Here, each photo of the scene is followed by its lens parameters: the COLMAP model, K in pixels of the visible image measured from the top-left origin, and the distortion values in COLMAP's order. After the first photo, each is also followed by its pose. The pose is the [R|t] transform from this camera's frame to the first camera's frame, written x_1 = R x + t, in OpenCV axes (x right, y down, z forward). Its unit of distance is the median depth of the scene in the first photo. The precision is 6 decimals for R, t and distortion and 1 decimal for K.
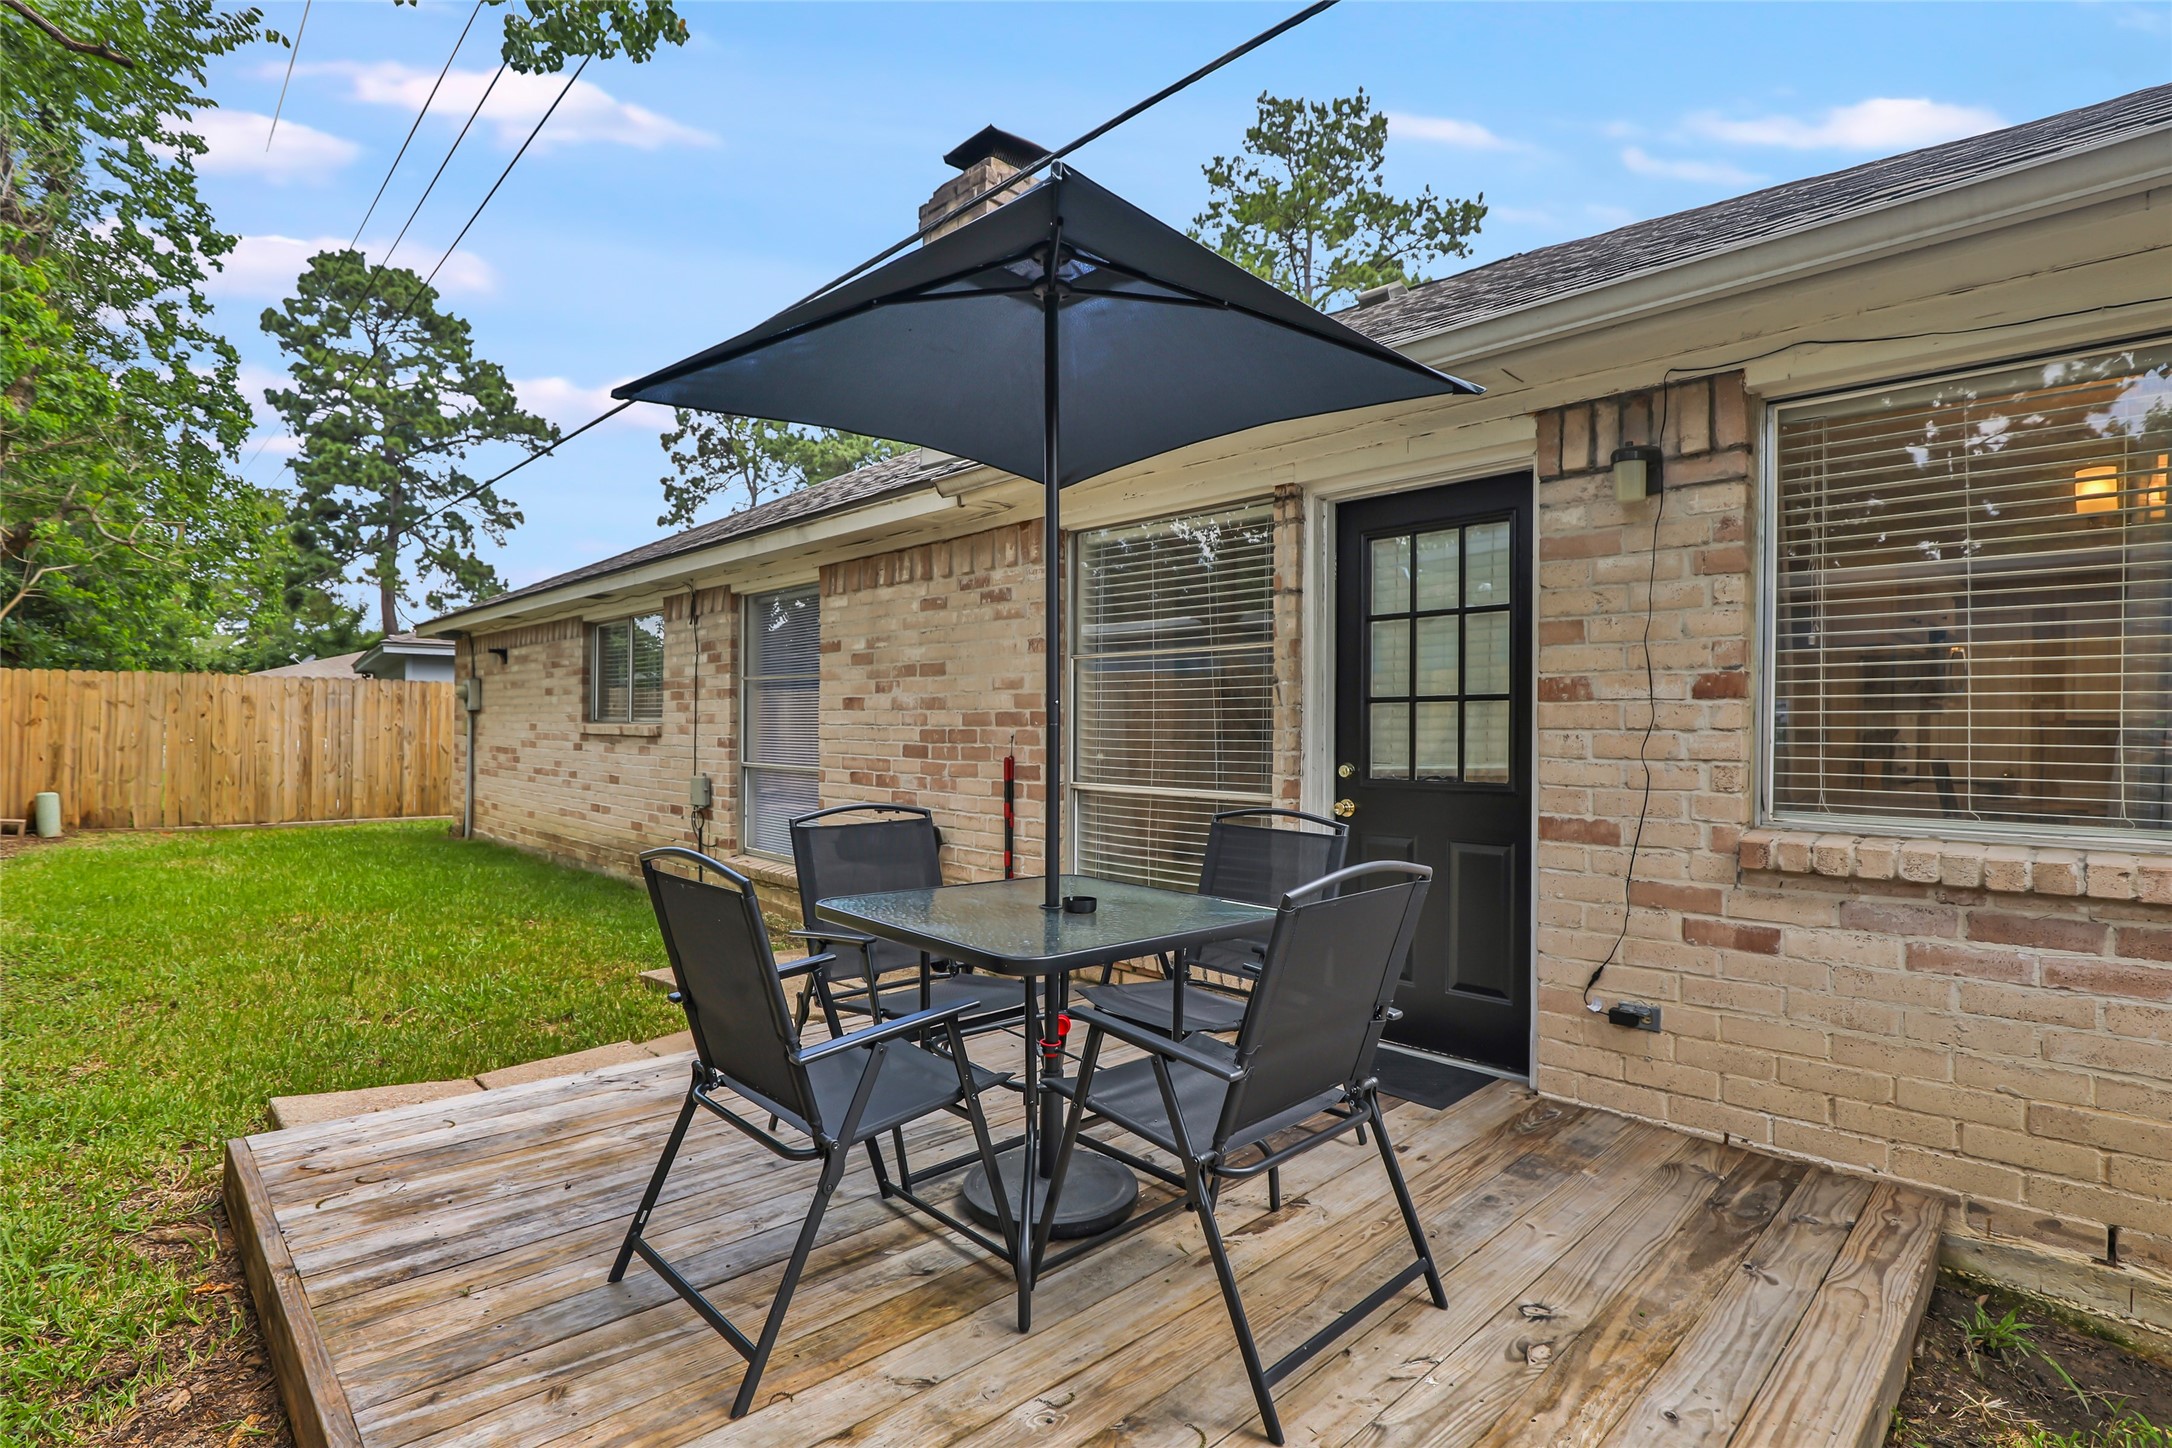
lens RADIAL K [[1031.3, 0, 1081.9], [0, 1031.3, 737.5], [0, 0, 1]] dist [-0.031977, 0.000641]
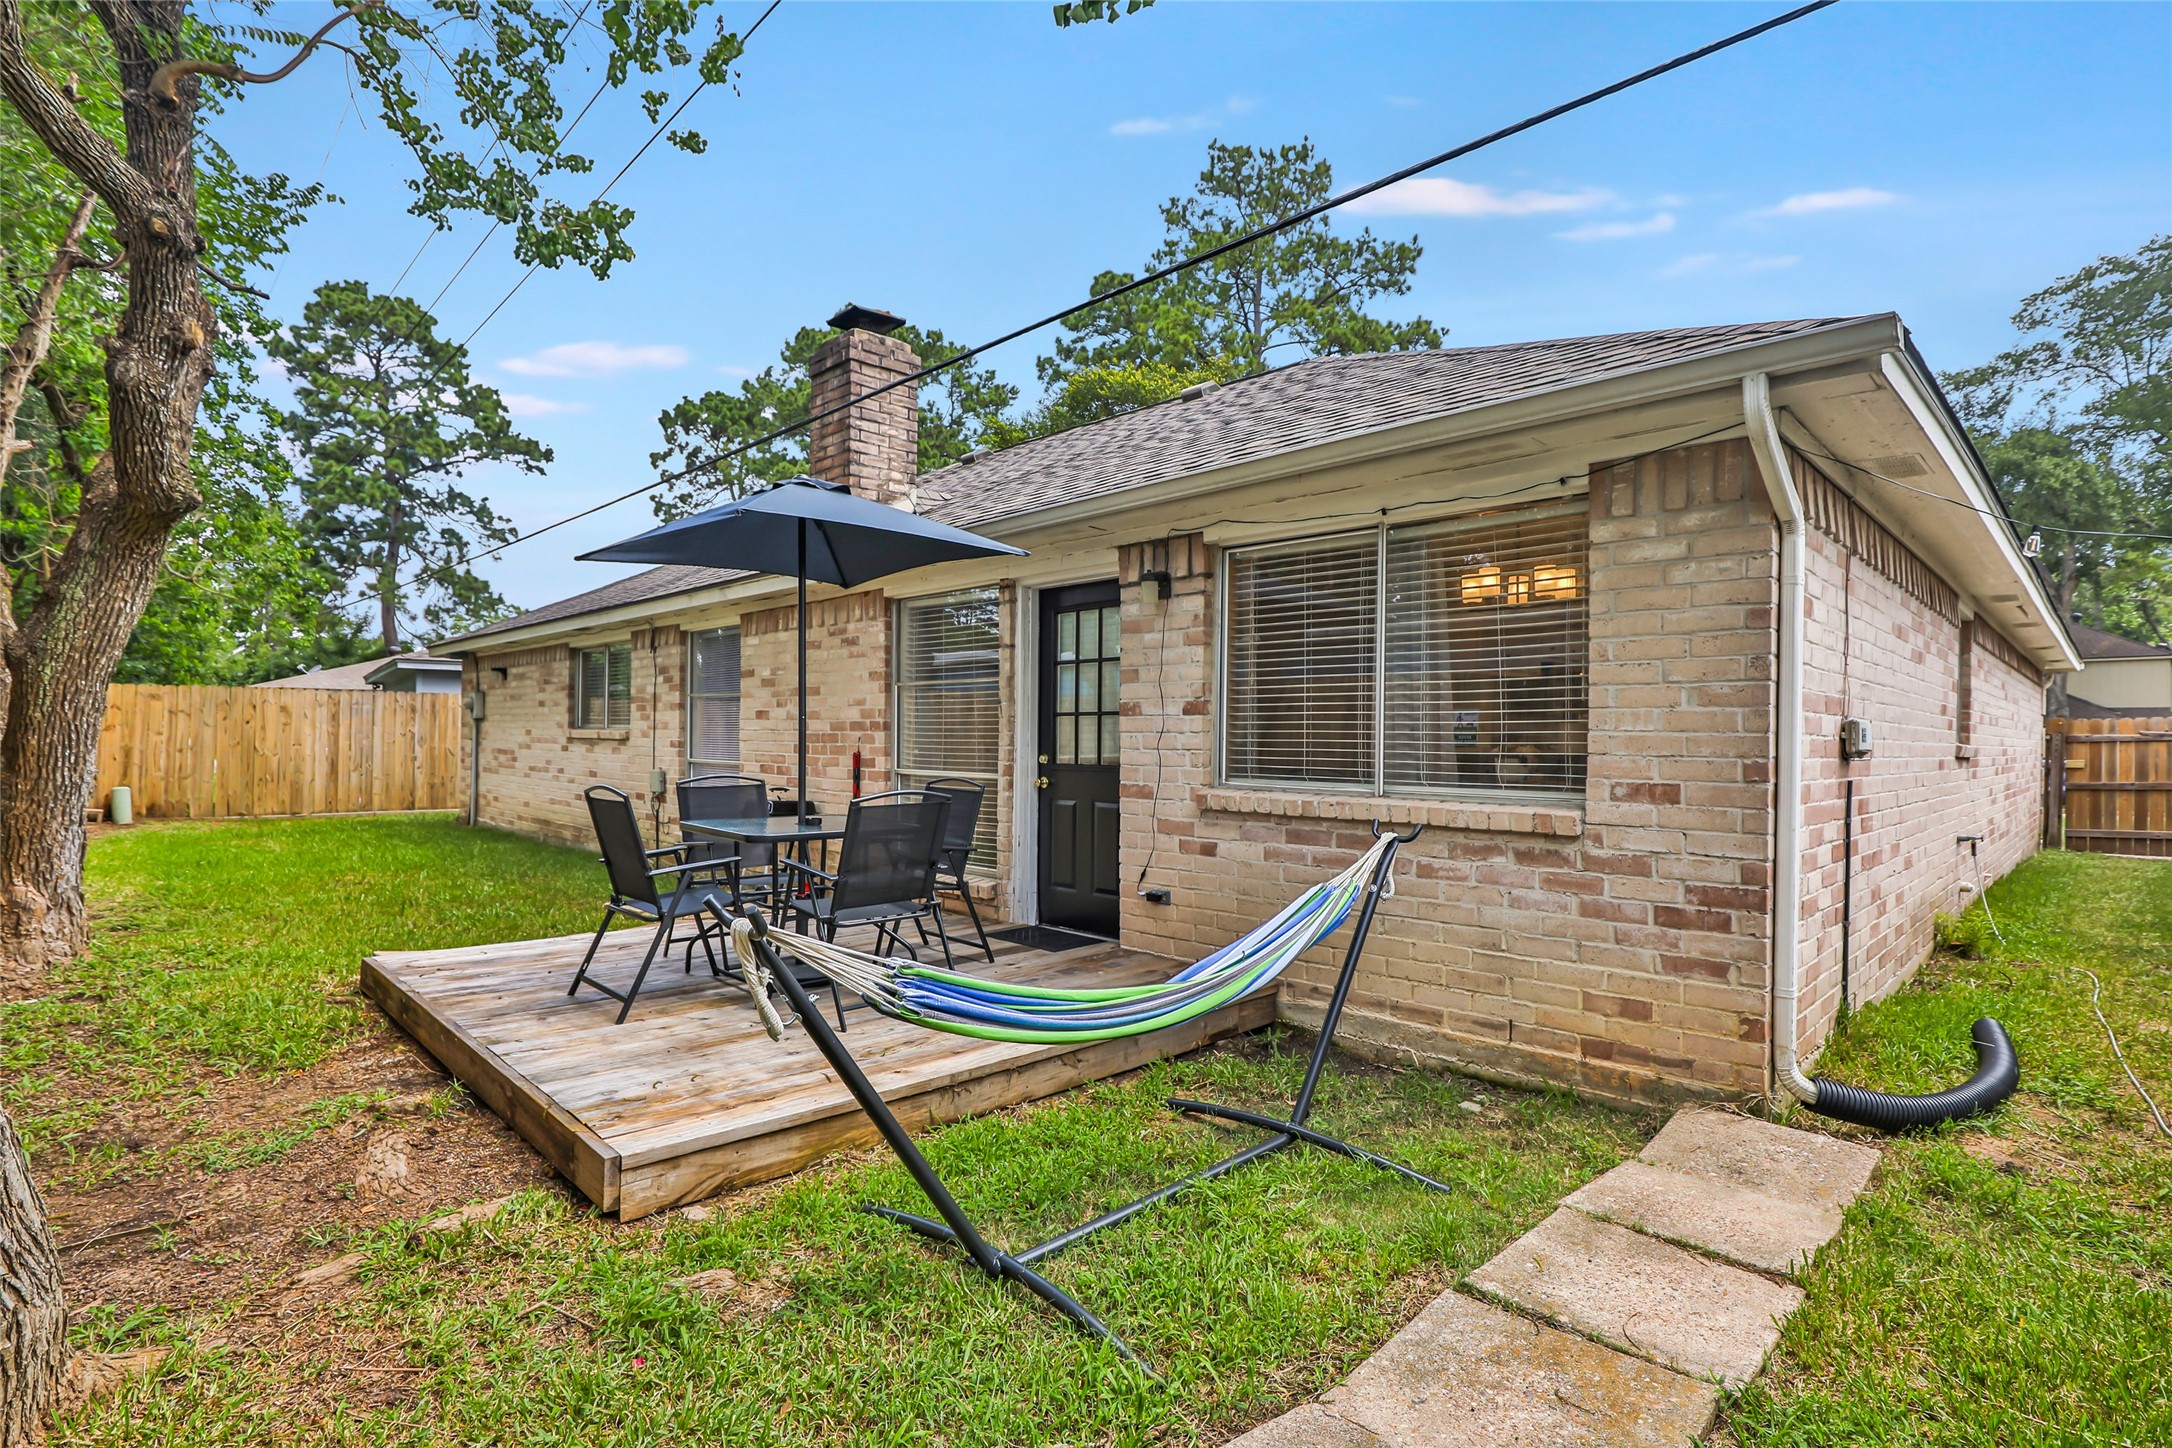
lens RADIAL K [[1029.1, 0, 1082.3], [0, 1029.1, 740.5], [0, 0, 1]] dist [-0.034486, -0.000565]
pose [[0.999970, 0.000997, 0.007619, 0.090843], [-0.000964, 0.999990, -0.004283, 0.003155], [-0.007623, 0.004276, 0.999962, -0.174568]]
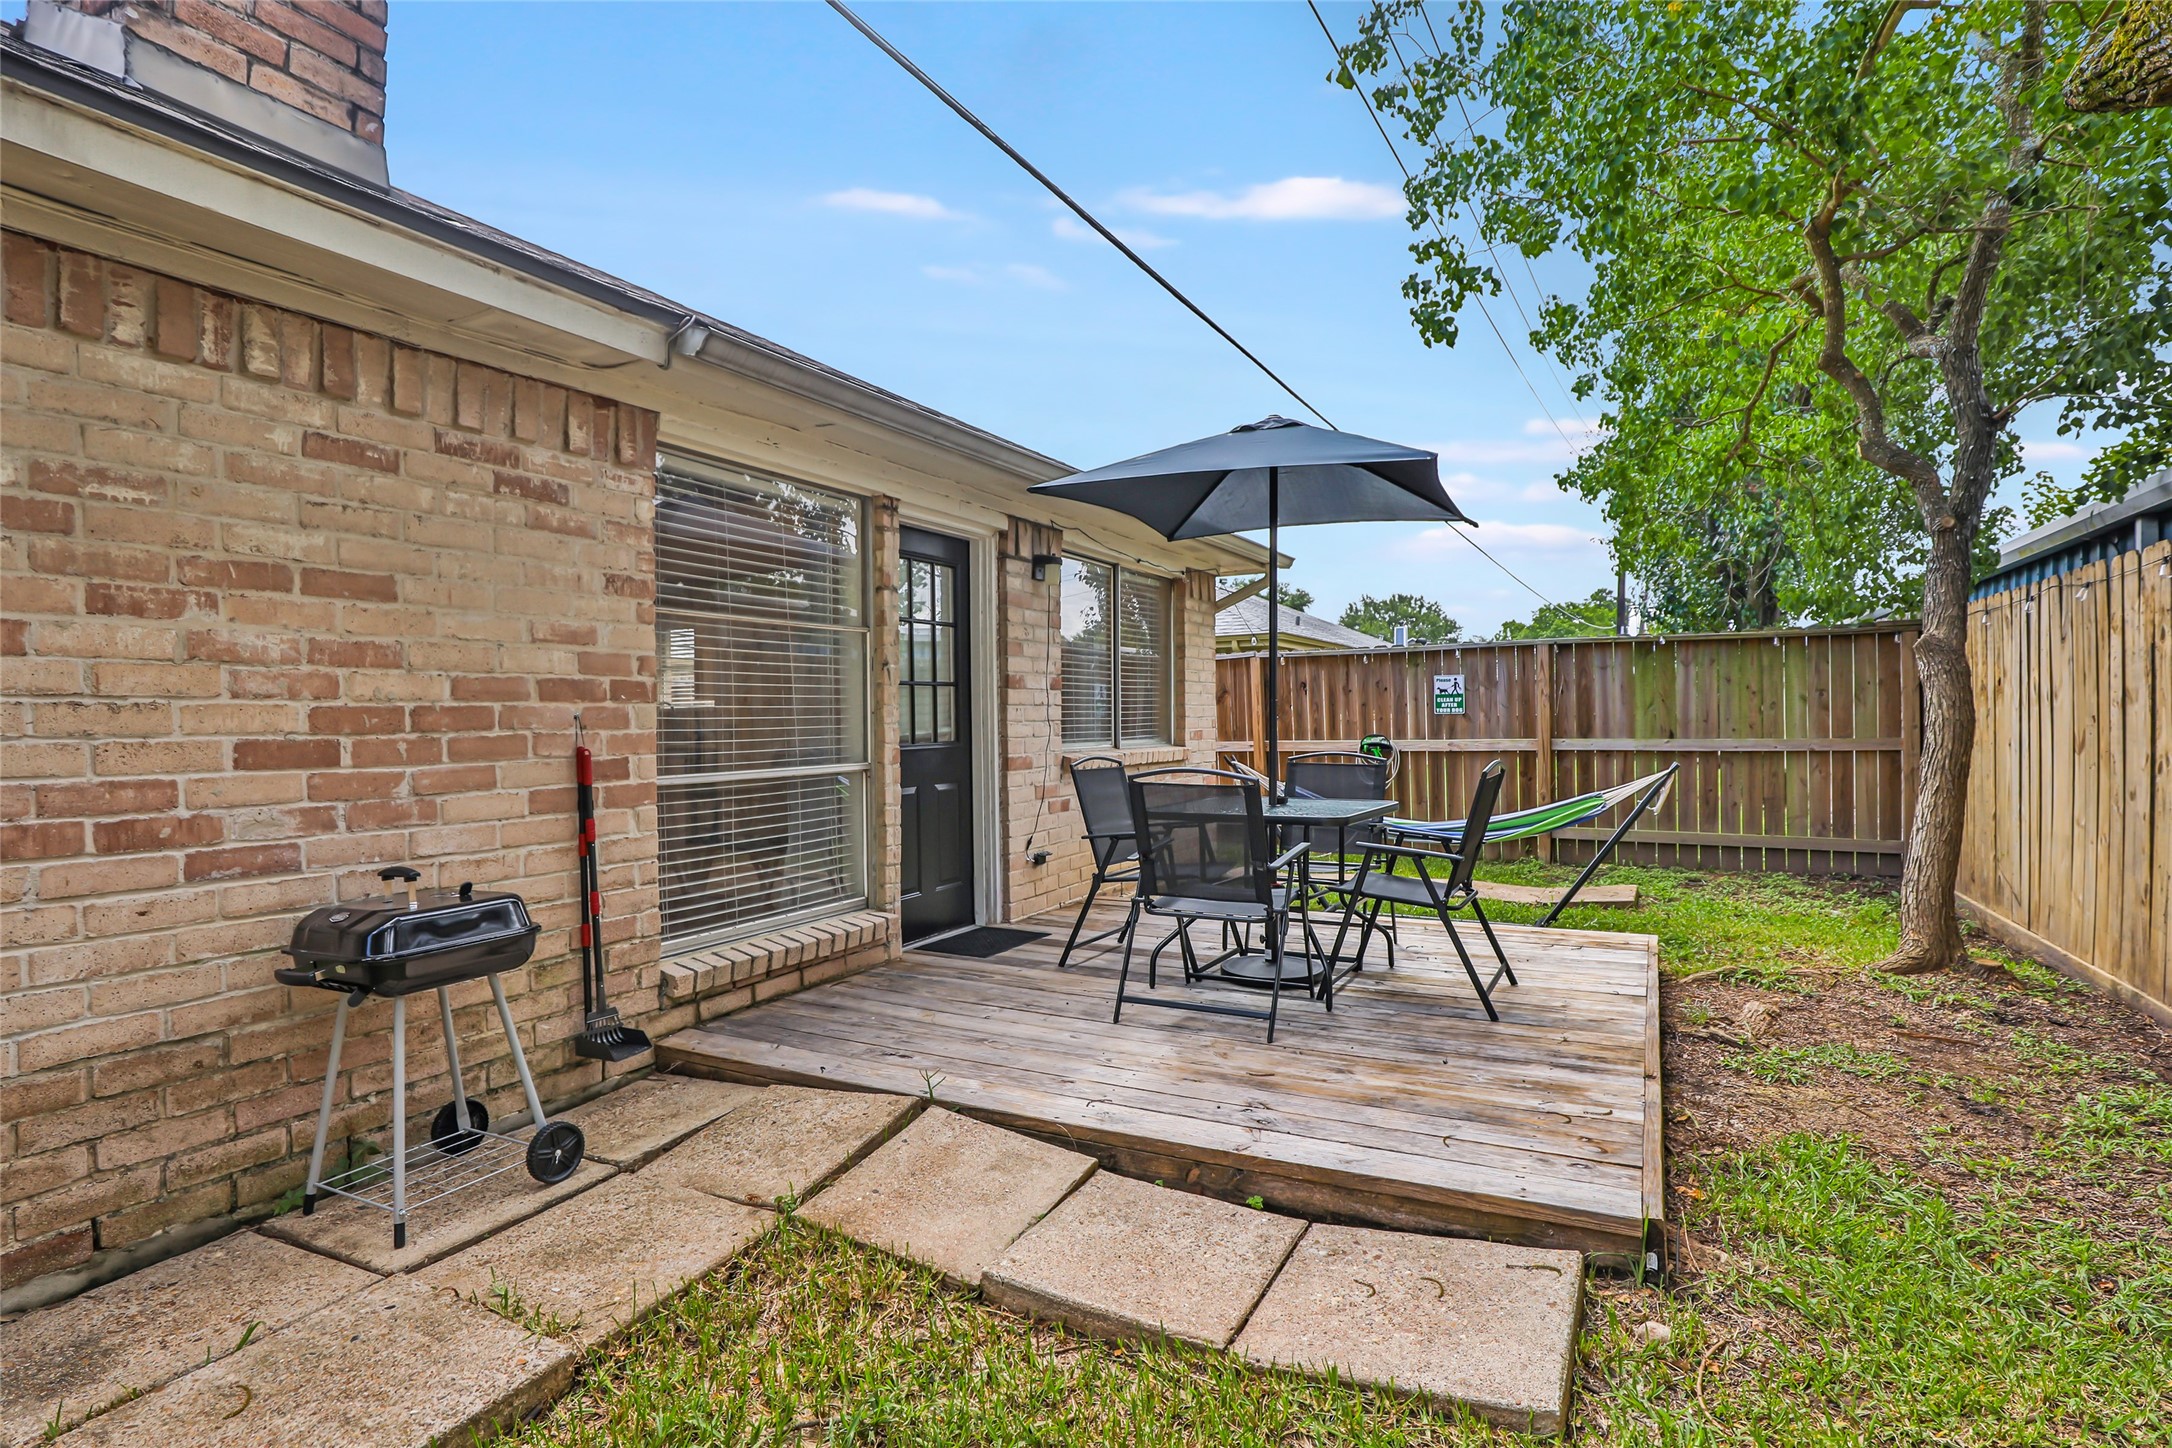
lens RADIAL K [[1071.6, 0, 1093.9], [0, 1071.6, 708.5], [0, 0, 1]] dist [0.002584, -0.000077]
pose [[-0.304452, -0.002821, 0.952524, -0.311082], [0.009239, 0.999940, 0.005915, -0.002876], [-0.952483, 0.010601, -0.304408, 0.343415]]
